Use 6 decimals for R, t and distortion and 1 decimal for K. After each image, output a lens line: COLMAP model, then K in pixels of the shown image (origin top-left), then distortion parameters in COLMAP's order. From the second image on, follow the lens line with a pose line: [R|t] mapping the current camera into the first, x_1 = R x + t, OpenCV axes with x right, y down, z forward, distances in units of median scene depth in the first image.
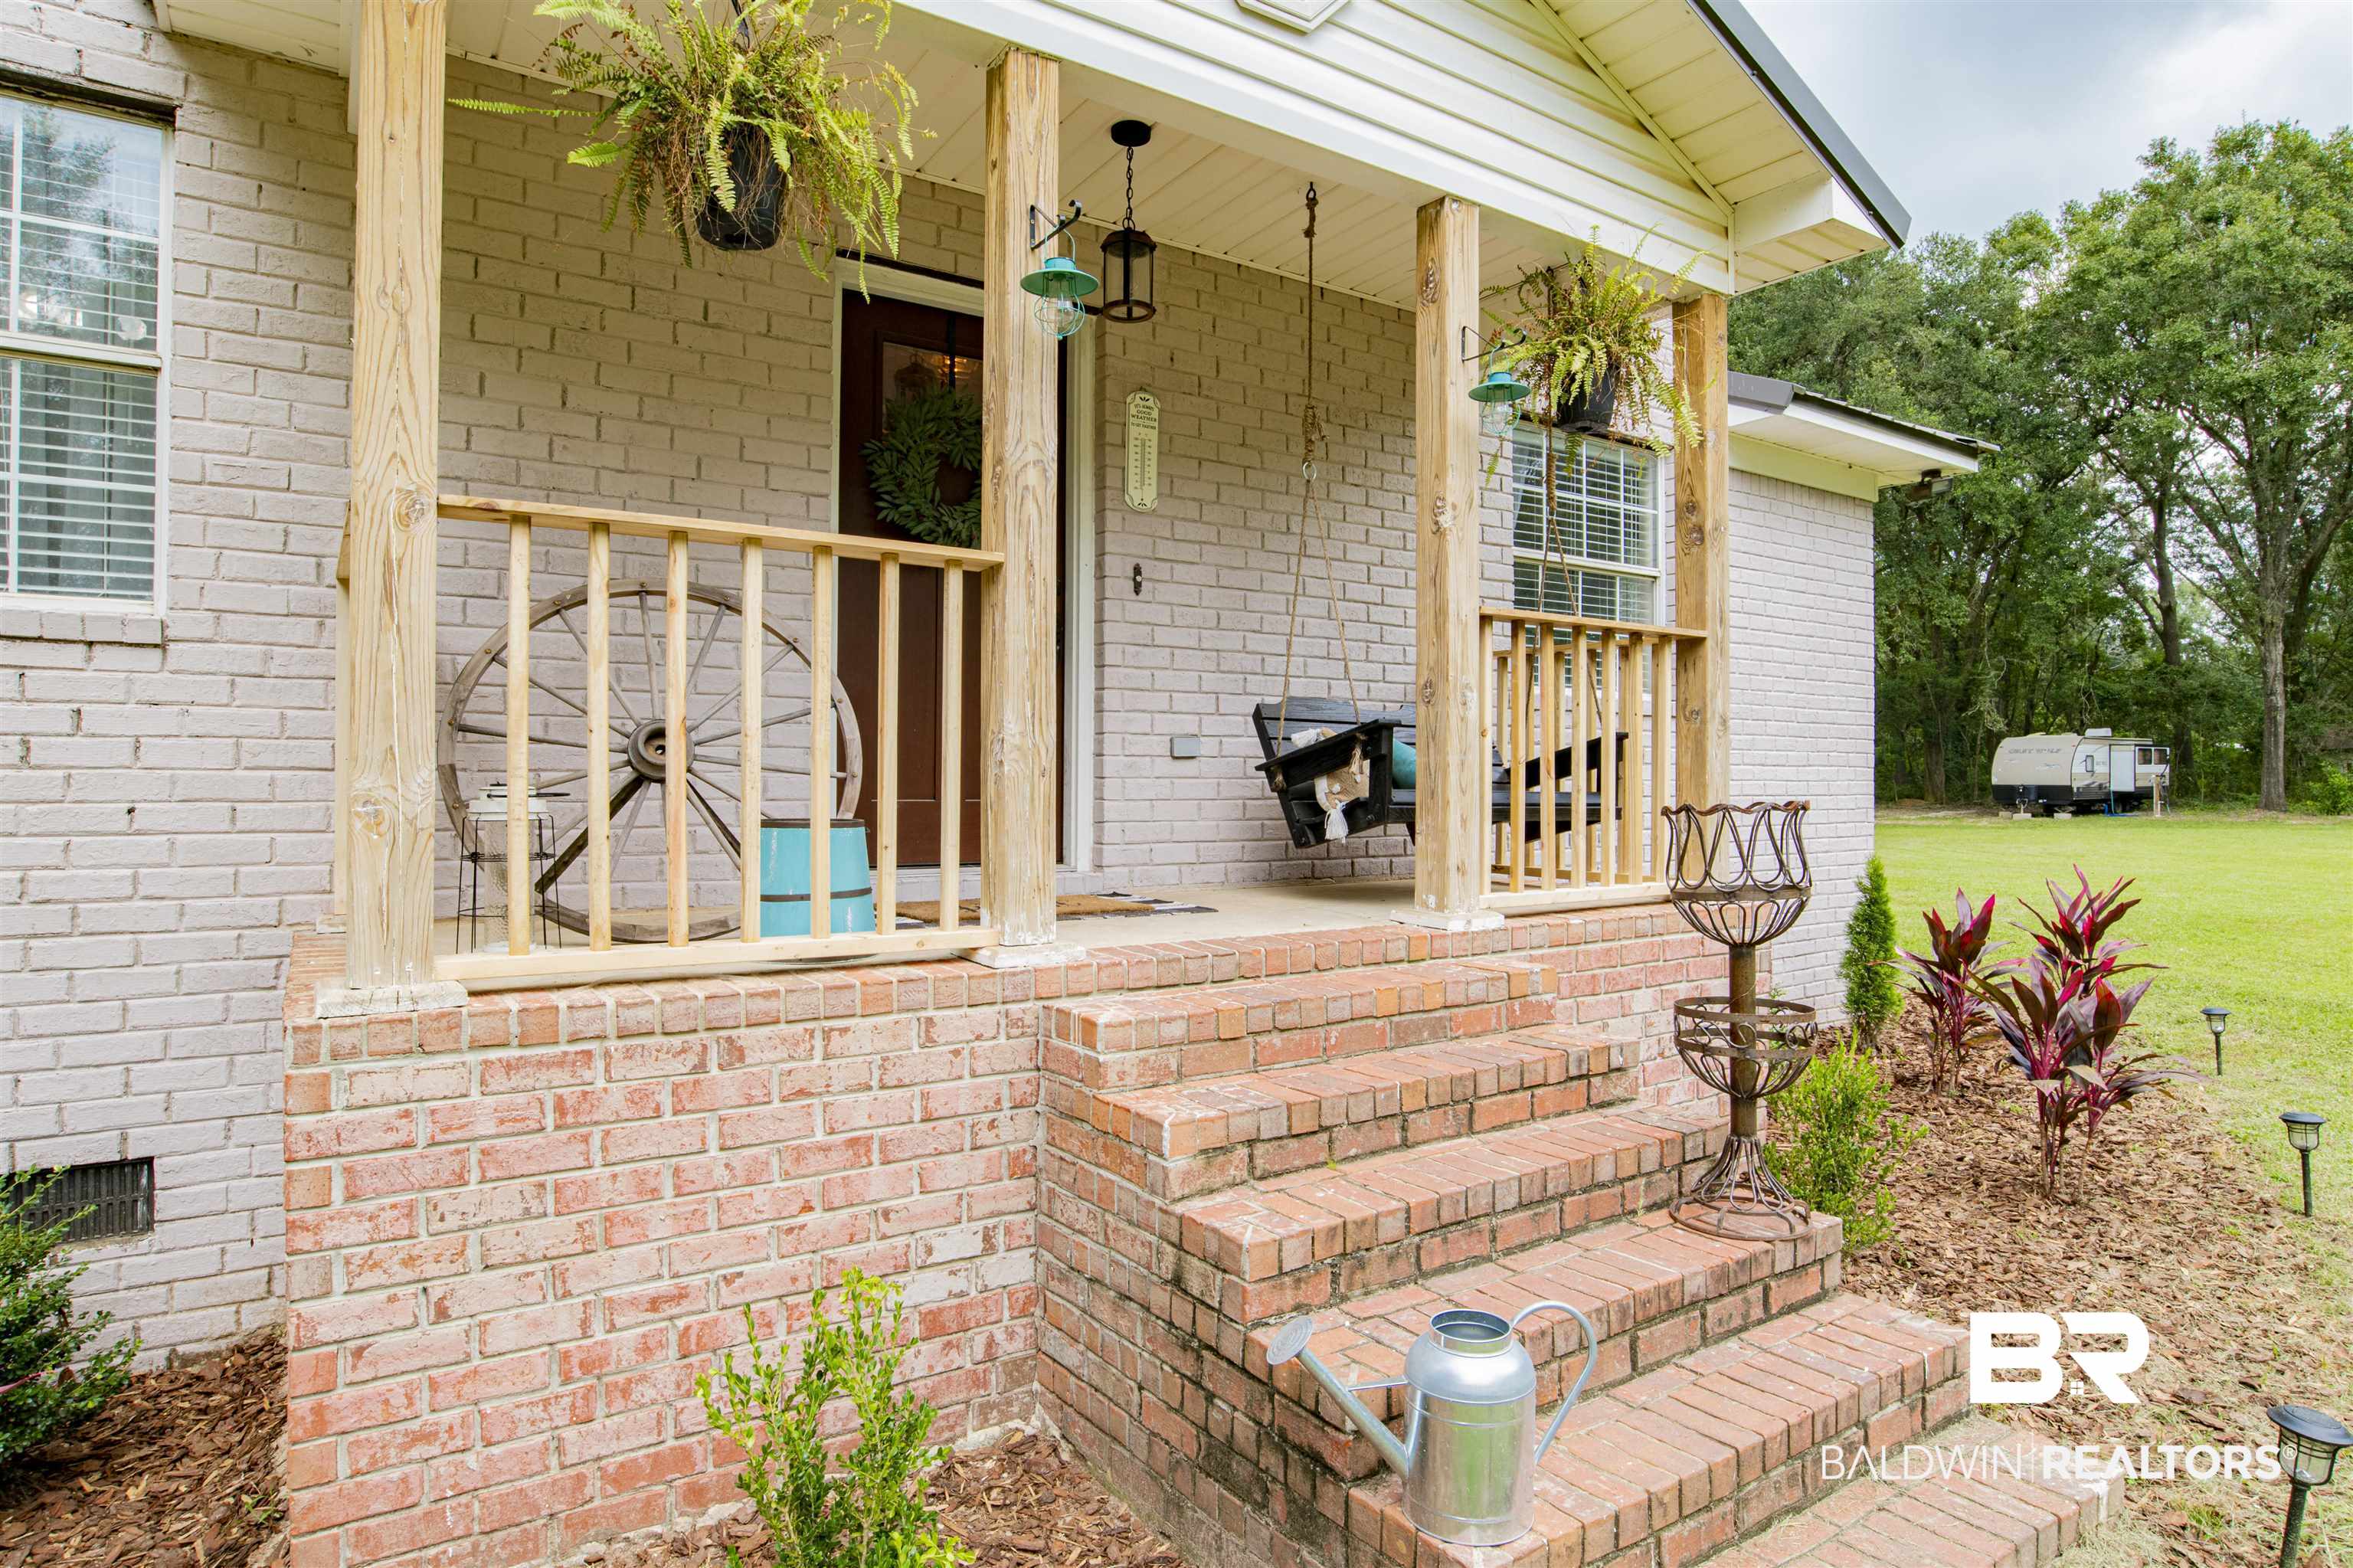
lens RADIAL K [[1363.2, 0, 1287.4], [0, 1363.2, 784.9], [0, 0, 1]] dist [-0.066501, 0.029925]
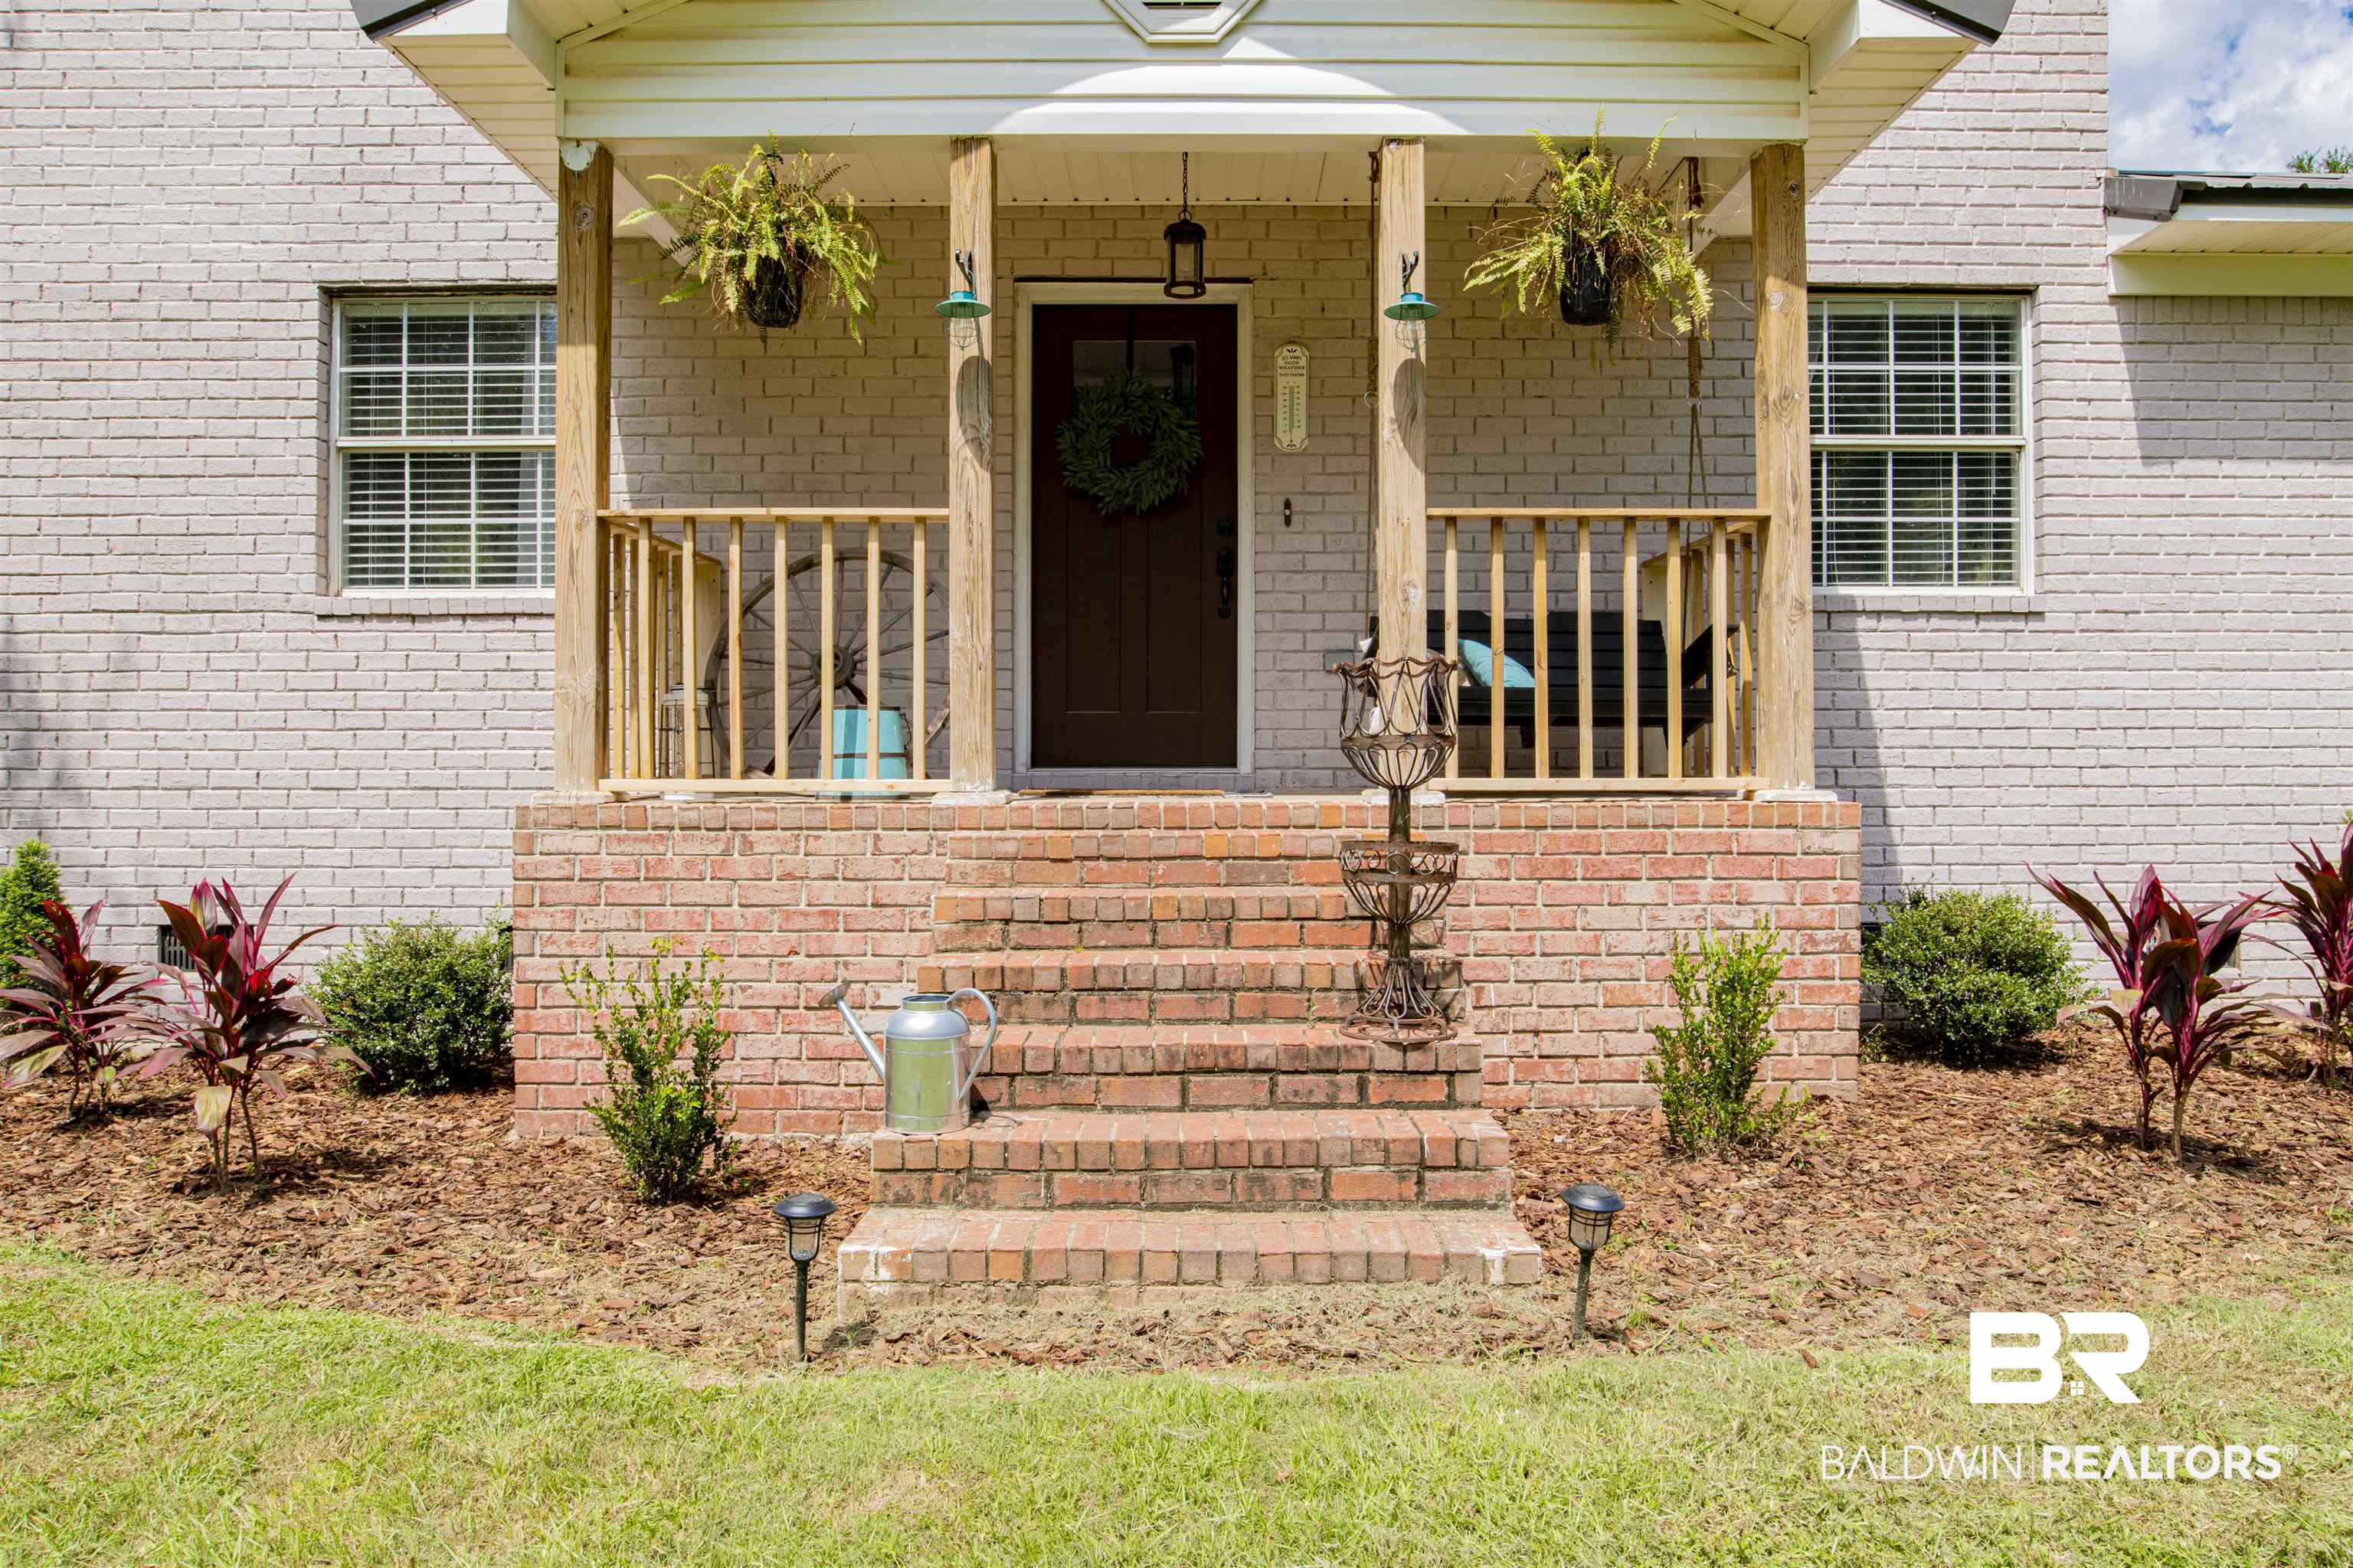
lens RADIAL K [[1567.7, 0, 1176.5], [0, 1567.7, 784.0], [0, 0, 1]] dist [-0.090666, 0.089013]
pose [[0.814744, 0.000412, -0.579820, 0.983336], [0.004855, 0.999960, 0.007533, 0.108441], [0.579800, -0.008953, 0.814709, -0.179827]]
